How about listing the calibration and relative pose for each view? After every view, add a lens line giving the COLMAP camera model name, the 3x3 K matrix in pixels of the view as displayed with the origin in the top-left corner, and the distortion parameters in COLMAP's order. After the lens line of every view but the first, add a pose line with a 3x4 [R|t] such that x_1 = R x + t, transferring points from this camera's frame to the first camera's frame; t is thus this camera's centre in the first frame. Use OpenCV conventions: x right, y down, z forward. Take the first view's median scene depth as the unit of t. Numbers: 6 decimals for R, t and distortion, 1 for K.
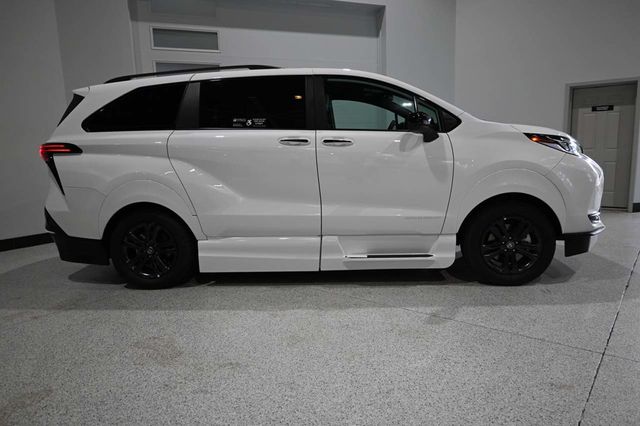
lens RADIAL K [[449.4, 0, 319.9], [0, 449.4, 226.2], [0, 0, 1]] dist [0.000002, -0.002720]
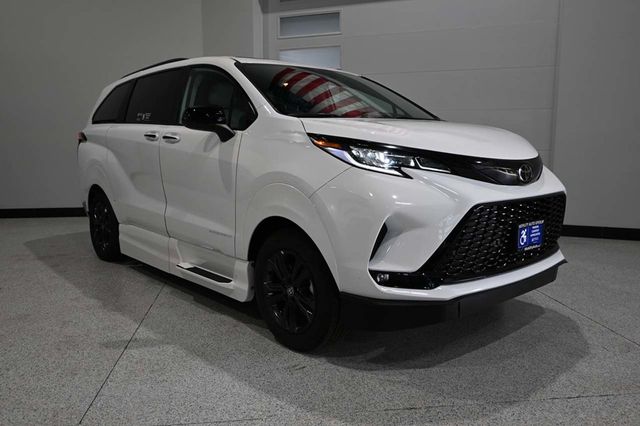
lens RADIAL K [[539.6, 0, 320.0], [0, 539.6, 213.0], [0, 0, 1]] dist [-0.013046, -0.003338]
pose [[0.704882, 0.125045, -0.698216, 1.023323], [-0.141653, 0.989326, 0.034176, -0.112409], [0.695036, 0.074814, 0.715071, 0.417064]]
